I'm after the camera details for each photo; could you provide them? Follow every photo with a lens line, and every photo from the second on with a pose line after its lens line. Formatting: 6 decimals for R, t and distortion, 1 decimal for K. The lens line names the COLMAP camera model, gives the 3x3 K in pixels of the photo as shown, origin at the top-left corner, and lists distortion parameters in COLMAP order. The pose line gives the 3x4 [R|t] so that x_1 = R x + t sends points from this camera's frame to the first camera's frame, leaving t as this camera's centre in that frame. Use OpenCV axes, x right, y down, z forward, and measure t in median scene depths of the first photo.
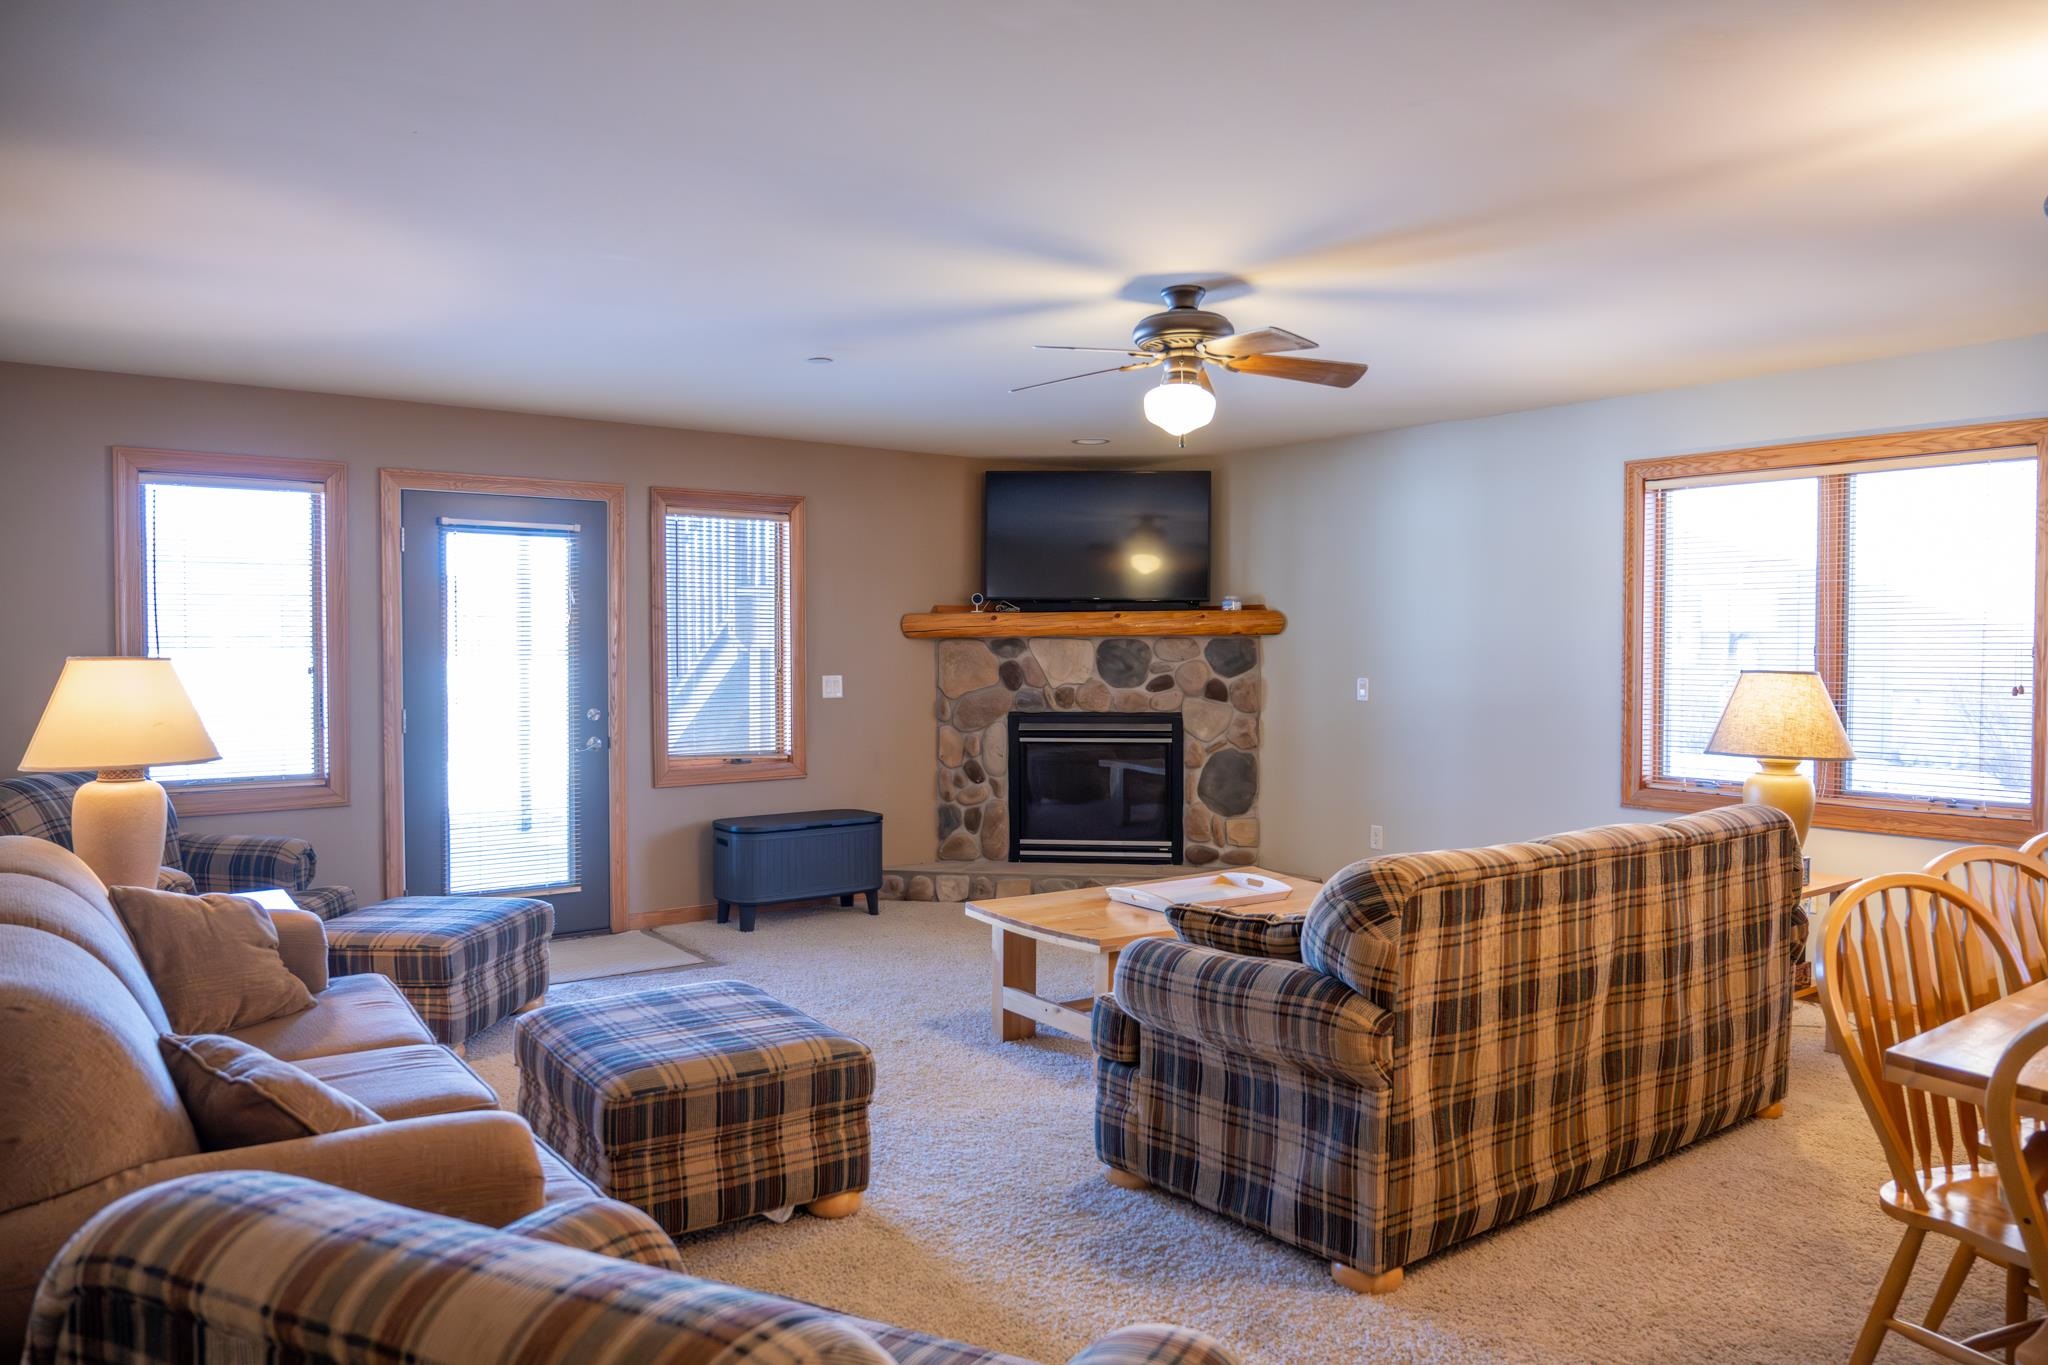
lens RADIAL K [[1368.3, 0, 1036.1], [0, 1368.3, 684.0], [0, 0, 1]] dist [-0.002547, -0.001187]
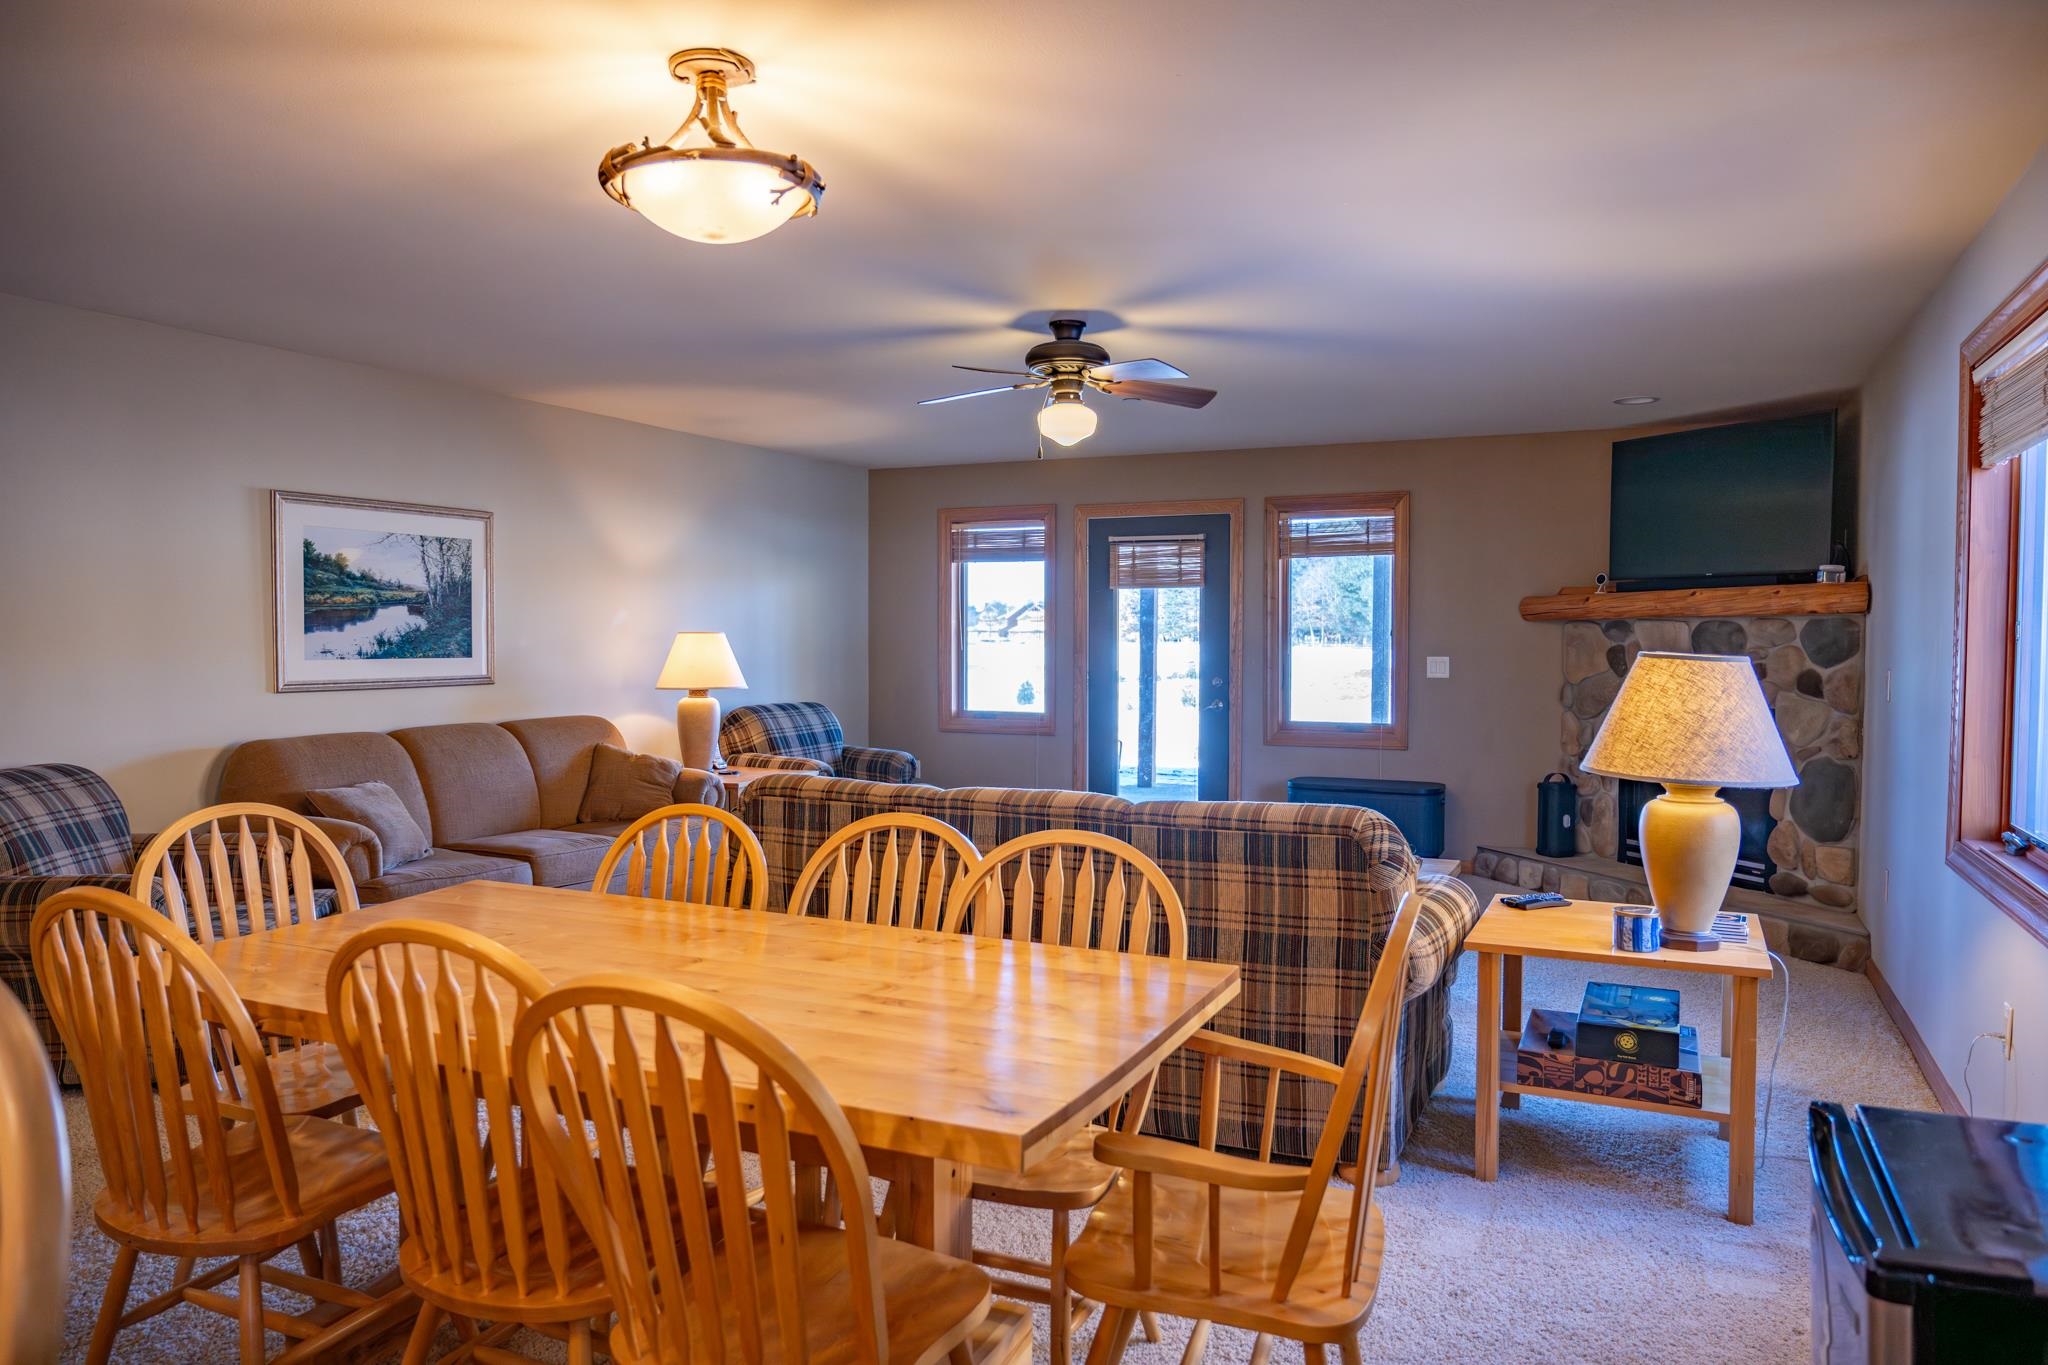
lens RADIAL K [[1368.3, 0, 1036.1], [0, 1368.3, 684.0], [0, 0, 1]] dist [-0.002547, -0.001187]
pose [[0.475541, 0.033810, -0.879044, 0.623486], [-0.026682, 0.999356, 0.024003, -0.002197], [0.879289, 0.012041, 0.476137, 0.217378]]
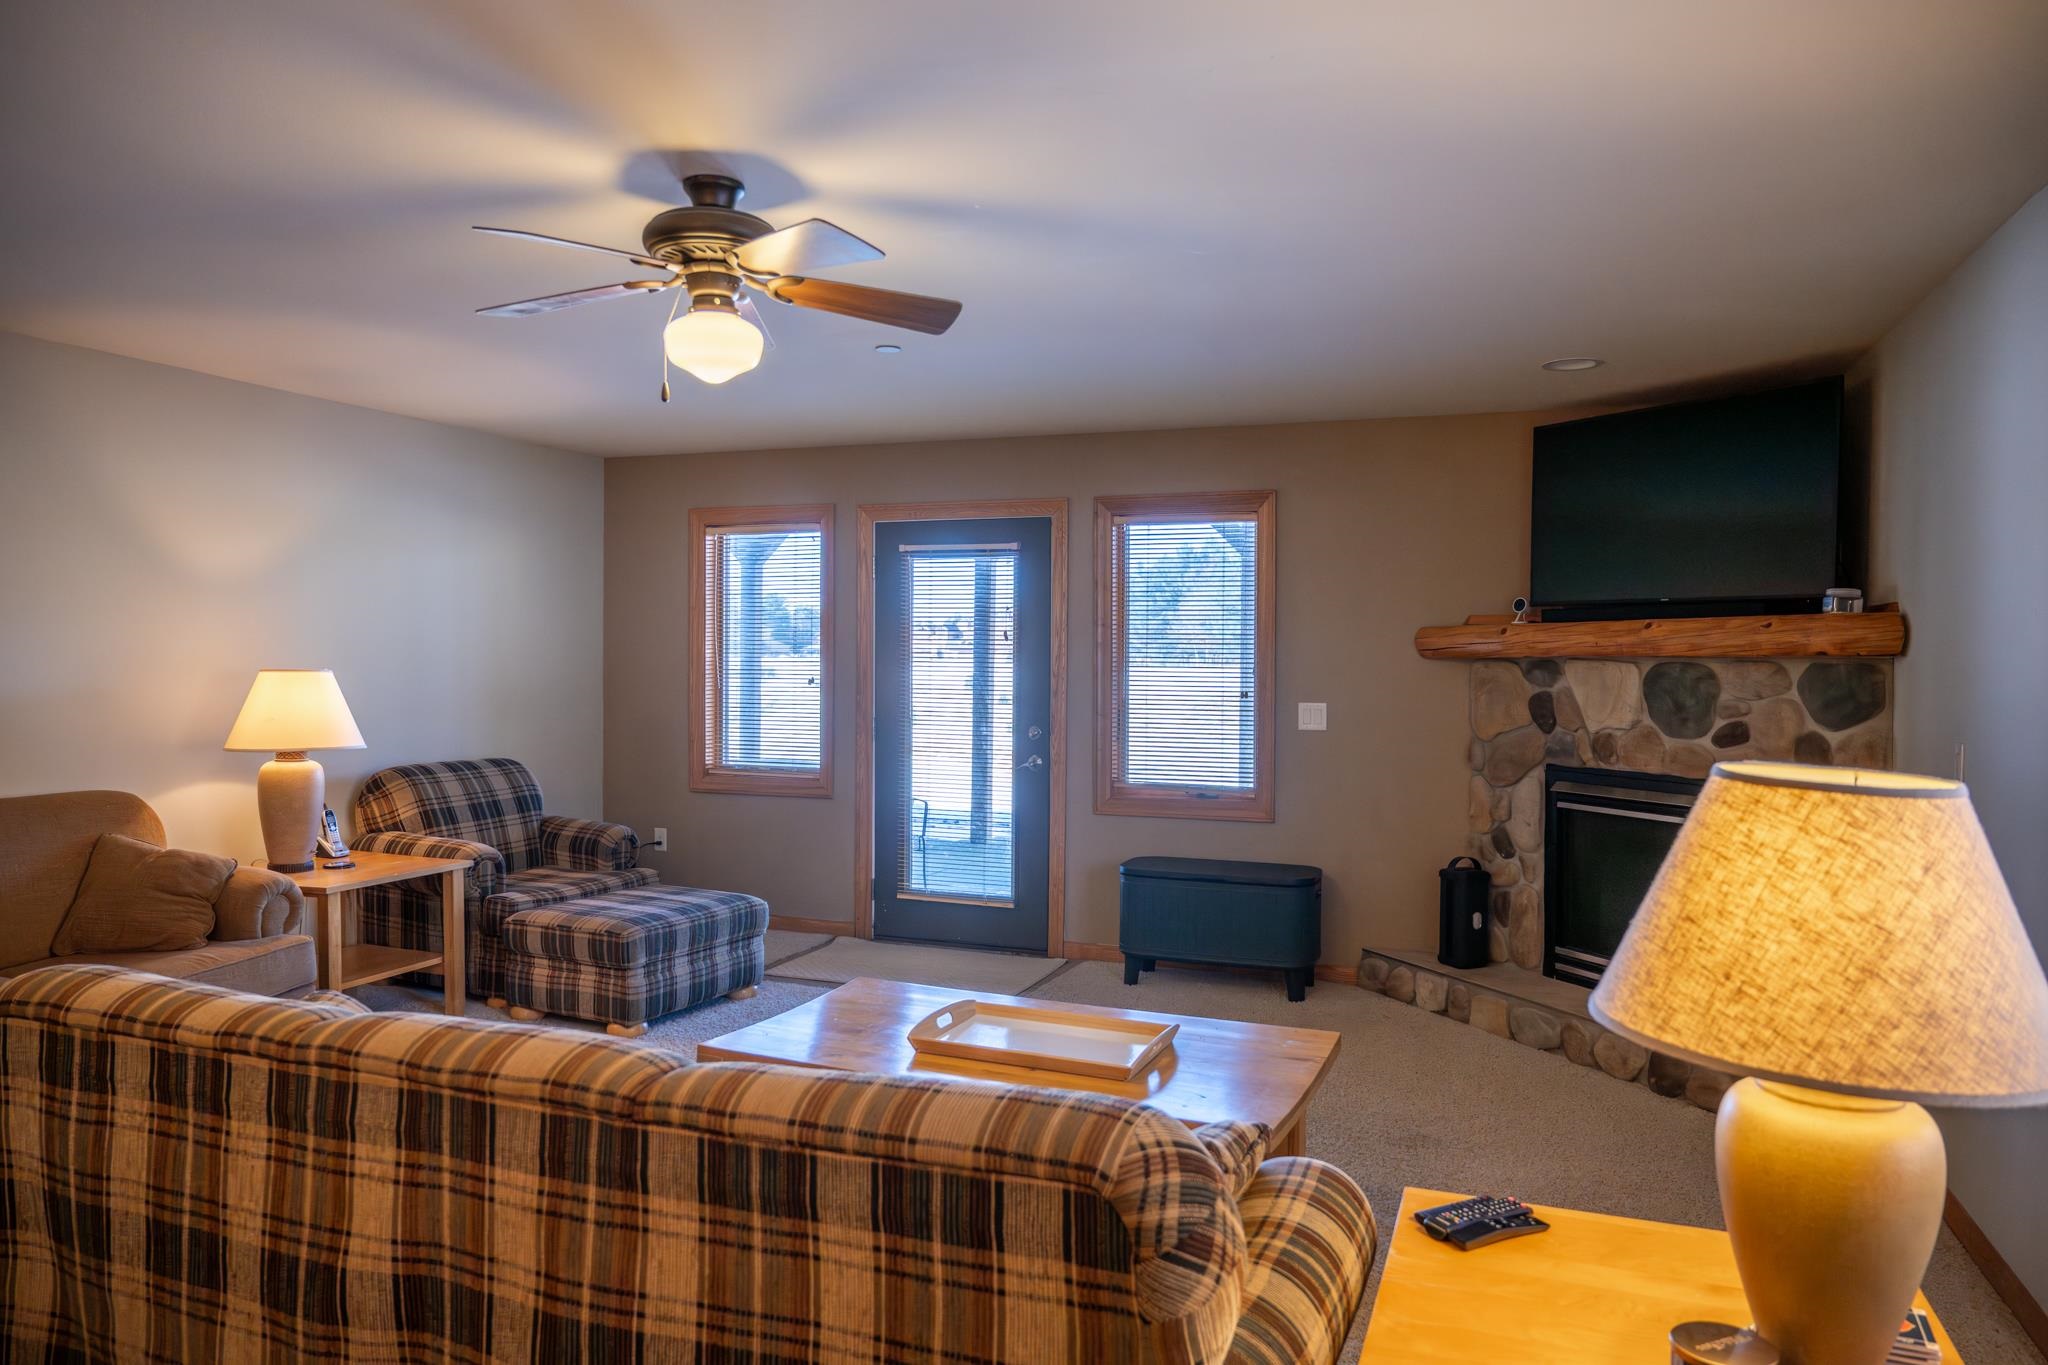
lens RADIAL K [[1368.3, 0, 1036.1], [0, 1368.3, 684.0], [0, 0, 1]] dist [-0.002547, -0.001187]
pose [[0.545037, 0.023140, -0.838092, 0.440159], [-0.030921, 0.999494, 0.007487, -0.018268], [0.837841, 0.021834, 0.545477, 0.404810]]
